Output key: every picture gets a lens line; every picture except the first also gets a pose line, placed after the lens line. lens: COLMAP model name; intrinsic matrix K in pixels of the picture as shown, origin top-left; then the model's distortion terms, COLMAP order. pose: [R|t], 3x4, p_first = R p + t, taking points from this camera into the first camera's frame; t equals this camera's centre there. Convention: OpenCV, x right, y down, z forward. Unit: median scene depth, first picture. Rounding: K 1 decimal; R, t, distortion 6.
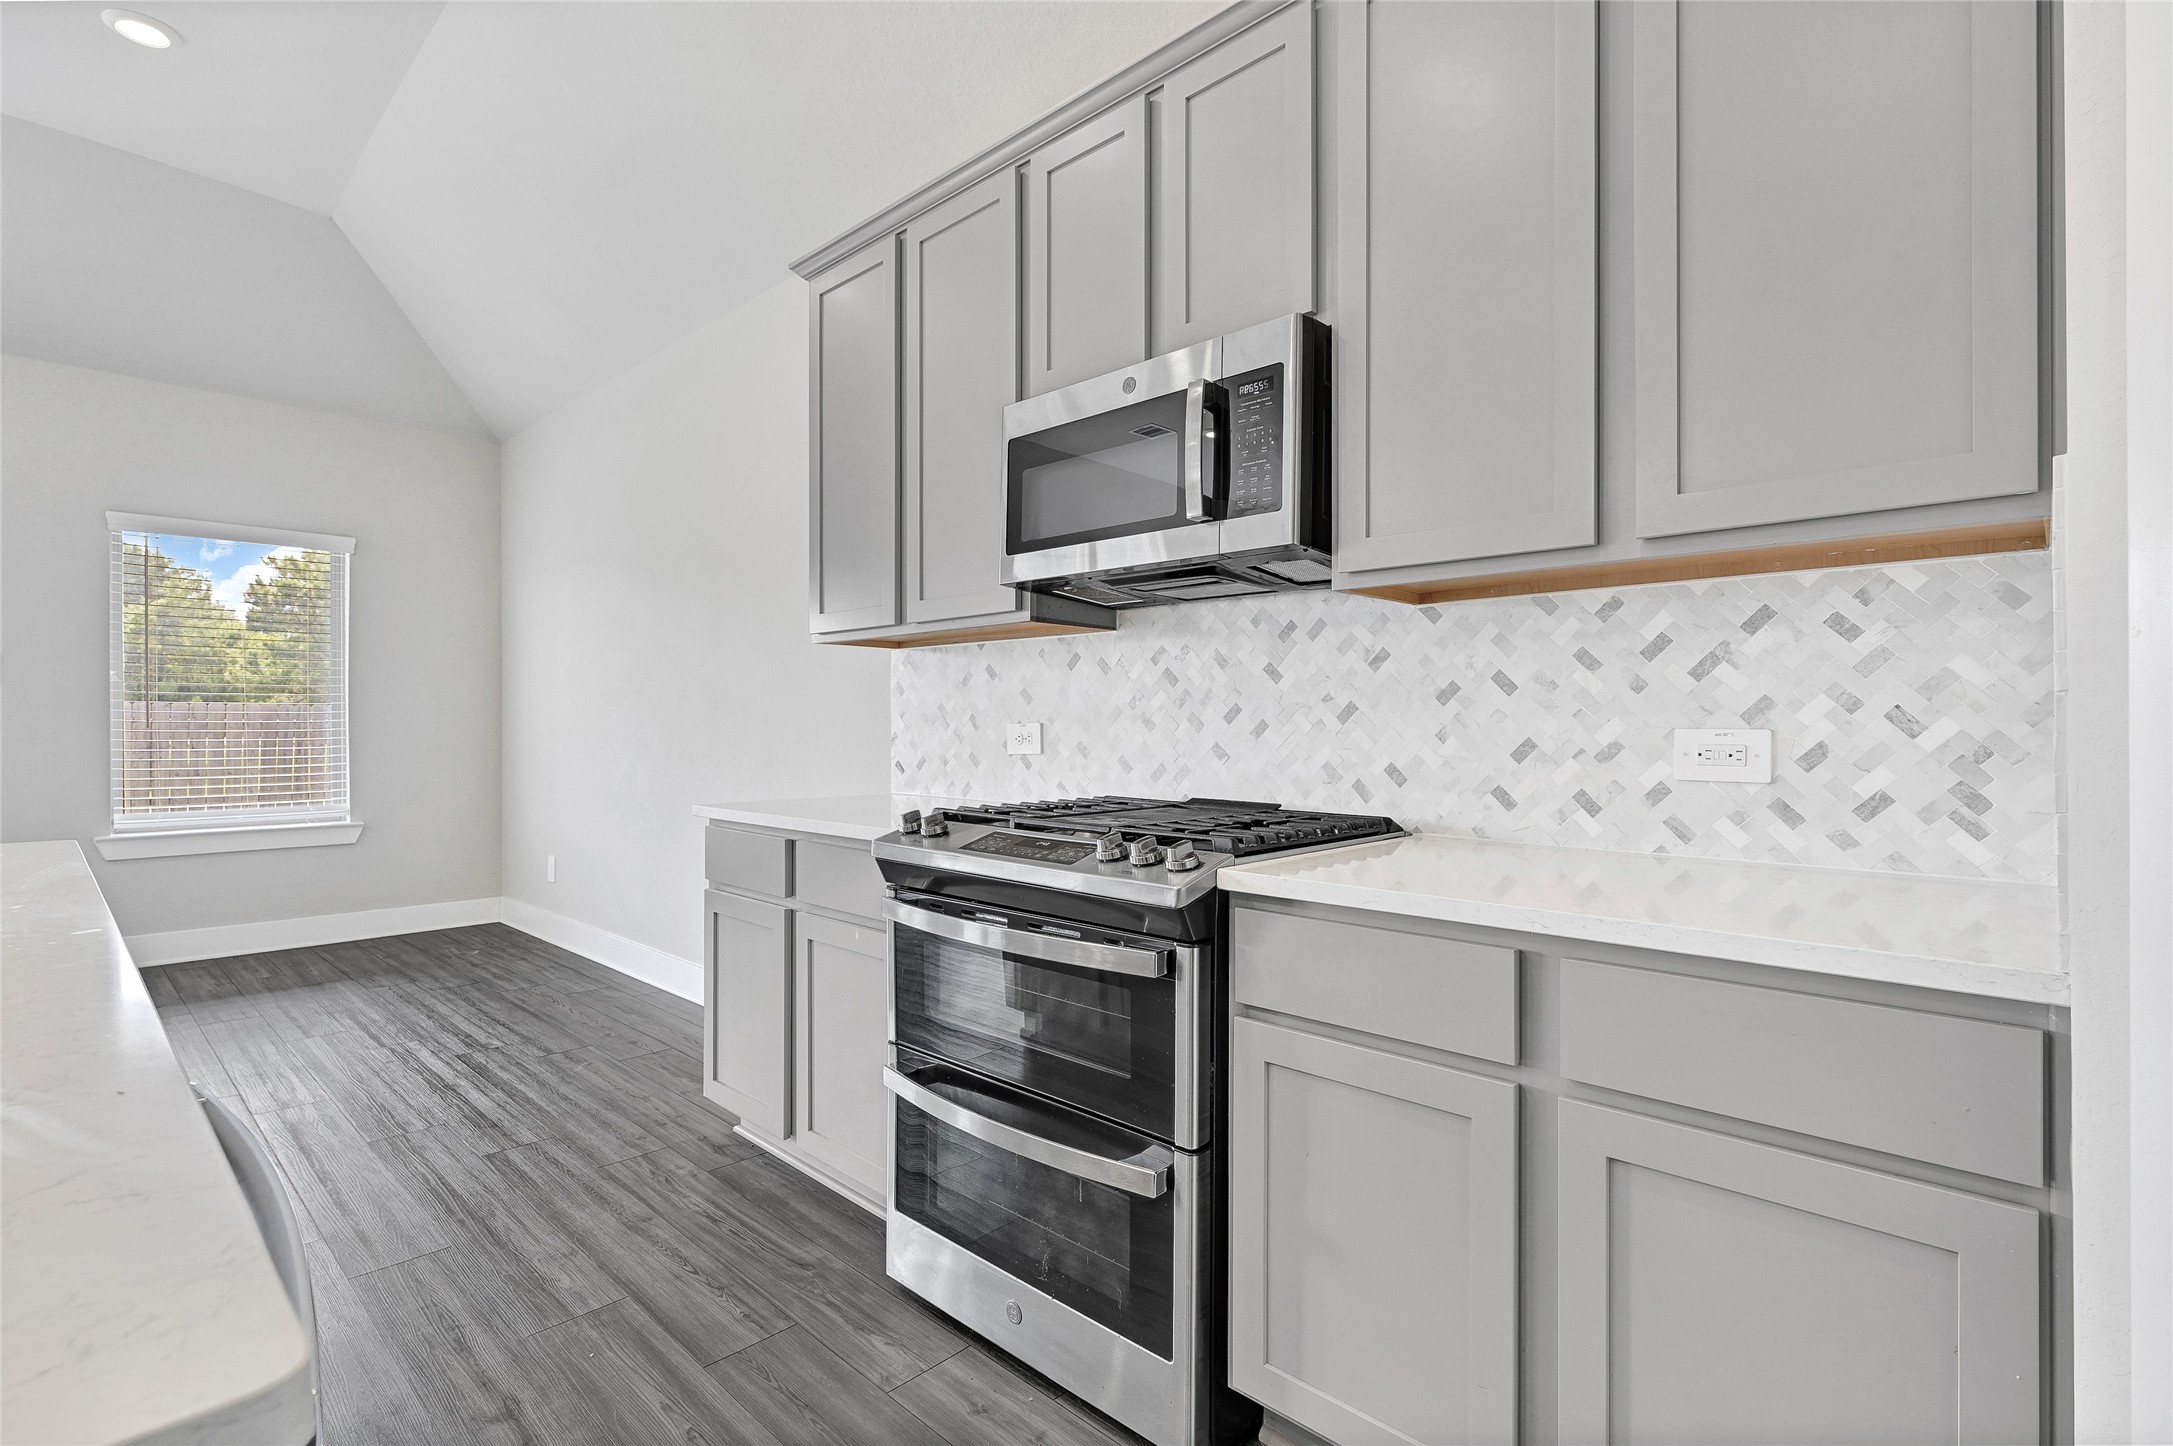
lens RADIAL K [[1004.2, 0, 1095.4], [0, 1004.2, 717.1], [0, 0, 1]] dist [-0.005432, 0.000851]
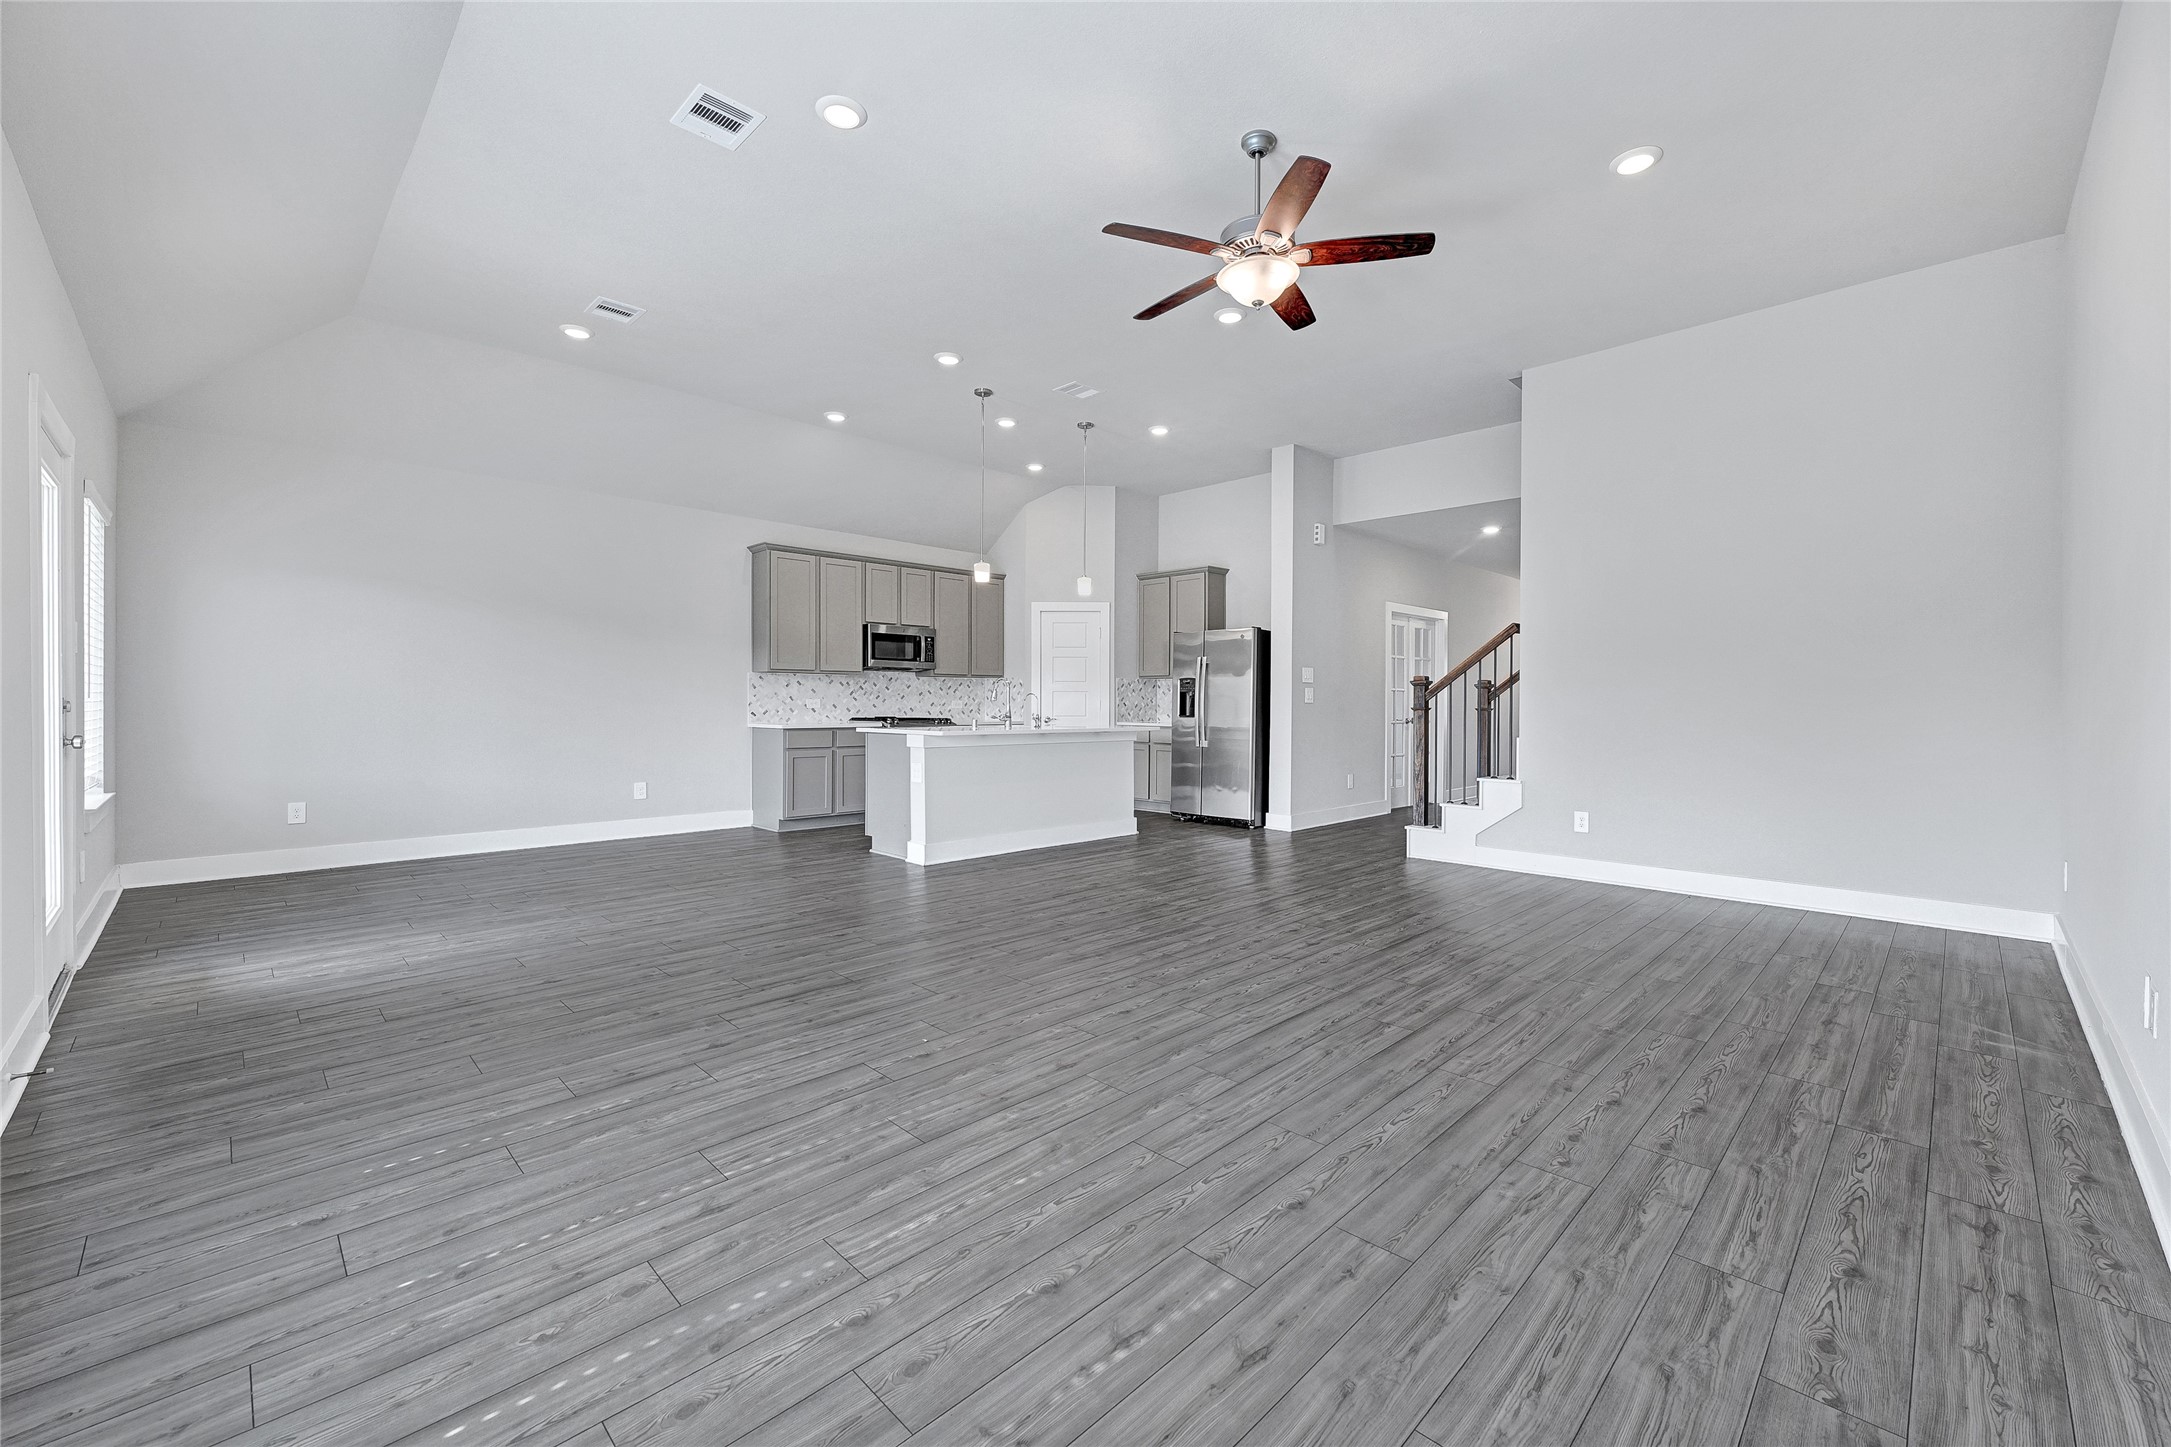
lens RADIAL K [[880.0, 0, 1083.1], [0, 880.0, 703.5], [0, 0, 1]] dist [0.003765, -0.001340]
pose [[0.043046, -0.004230, 0.999064, -4.168268], [-0.011615, 0.999921, 0.004735, -0.004151], [-0.999006, -0.011808, 0.042993, -0.064847]]
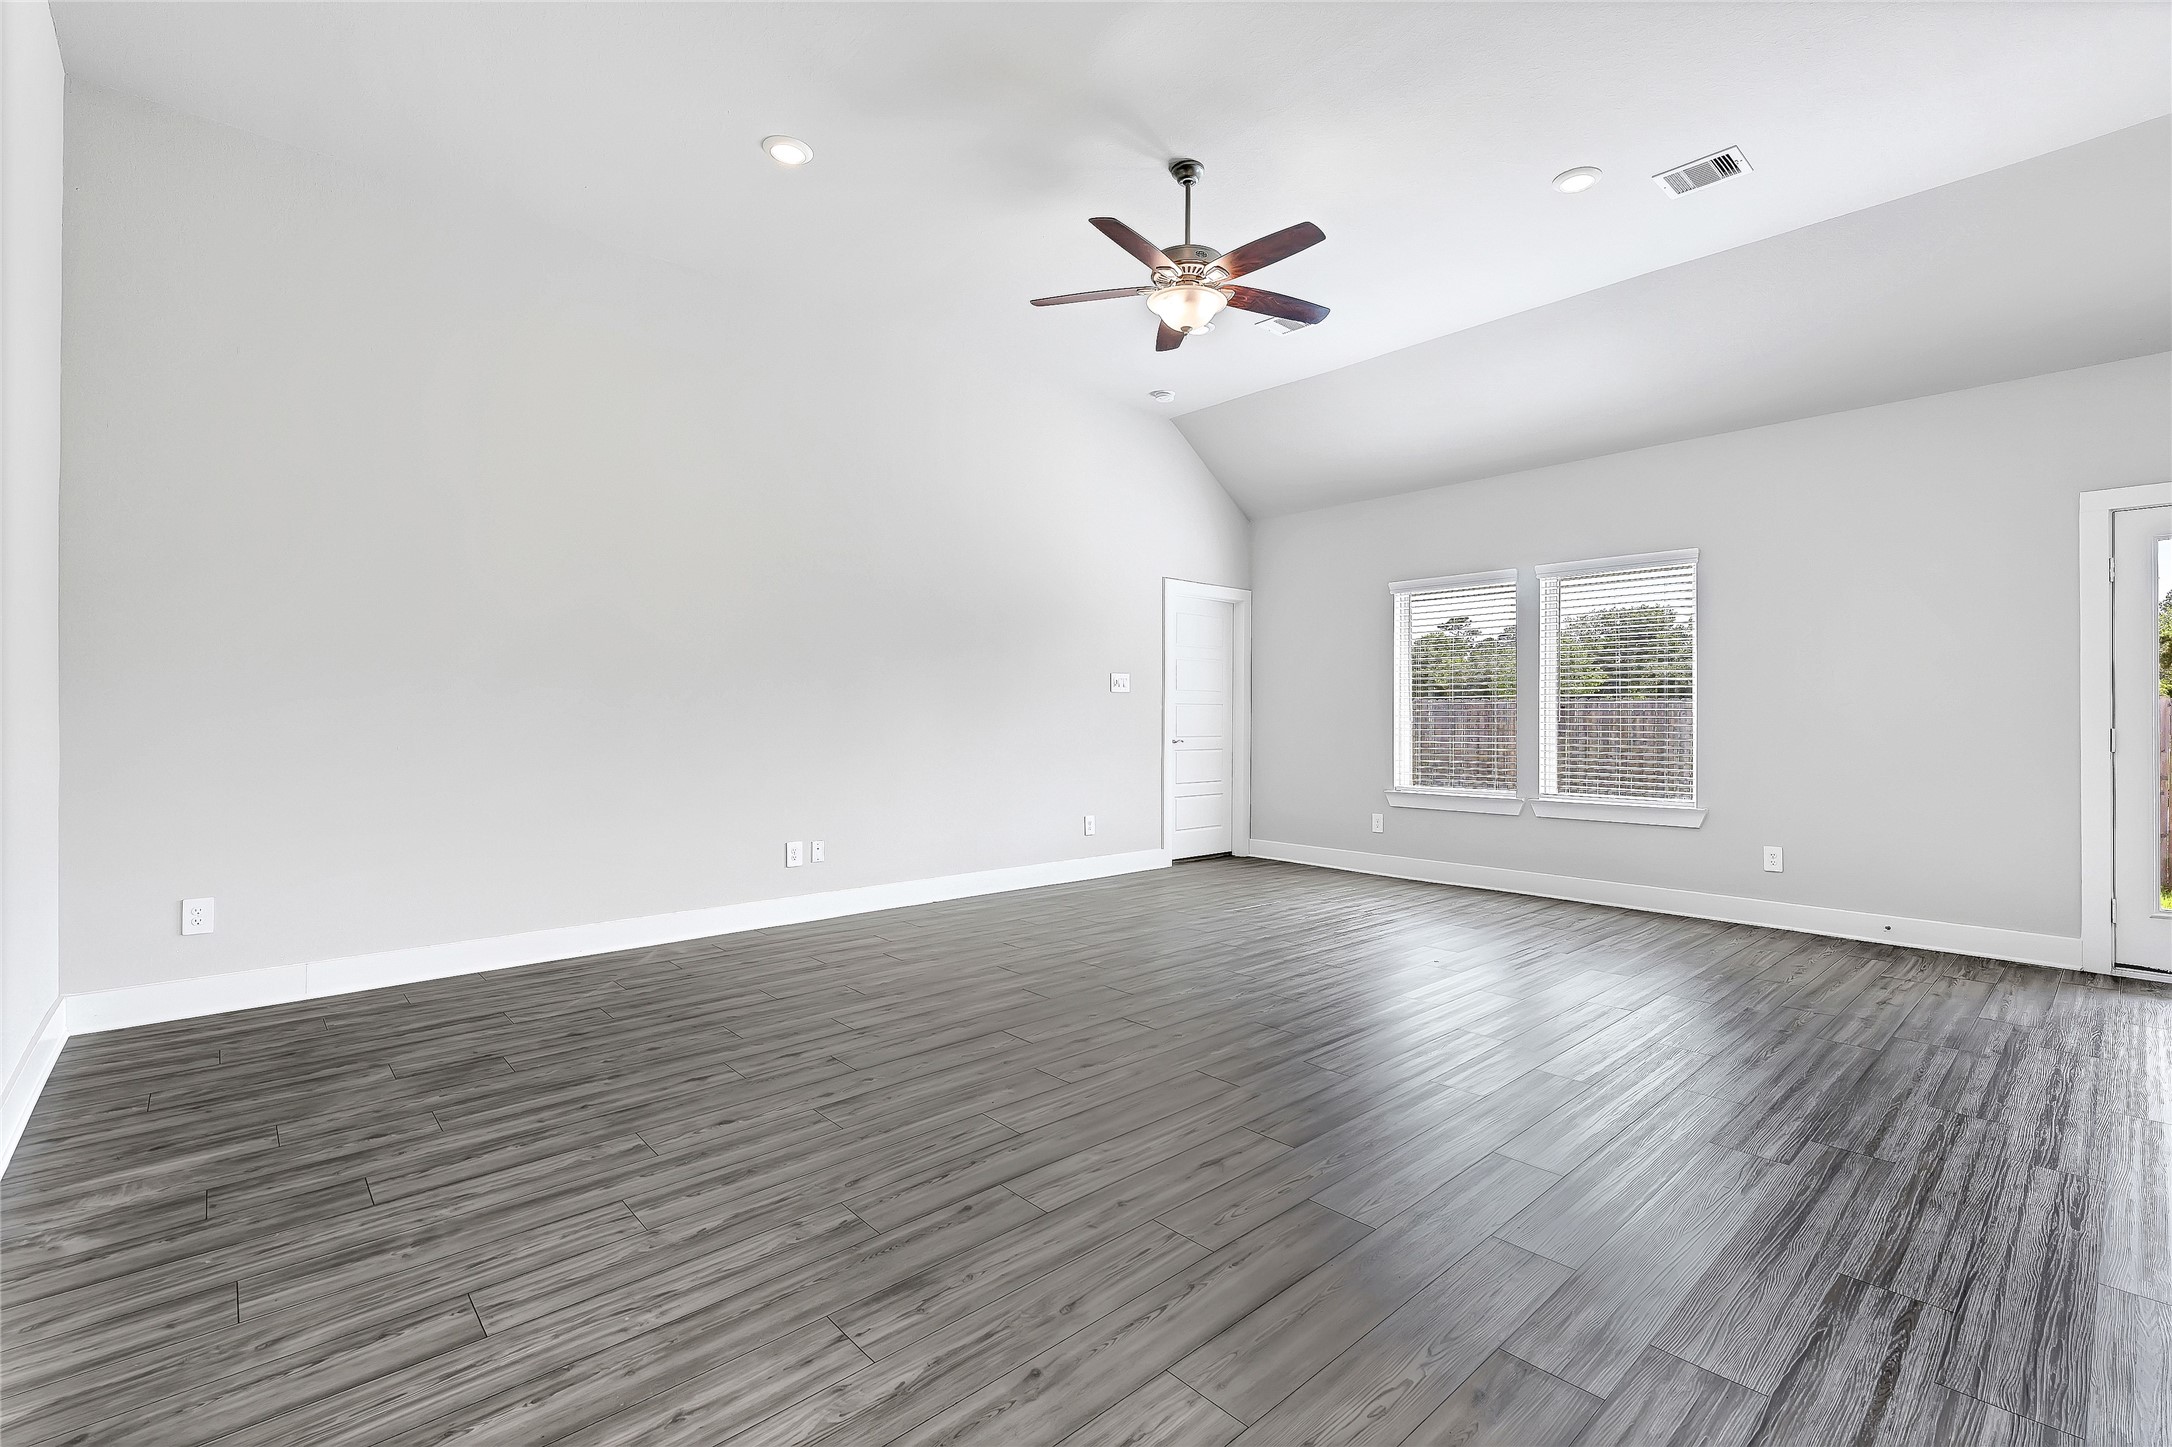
lens RADIAL K [[970.4, 0, 1110.3], [0, 970.4, 713.0], [0, 0, 1]] dist [0.003781, -0.002288]
pose [[-0.057791, -0.003746, -0.998322, -0.458316], [0.002863, 0.999988, -0.003918, -0.009592], [0.998325, -0.003085, -0.057779, -0.361953]]
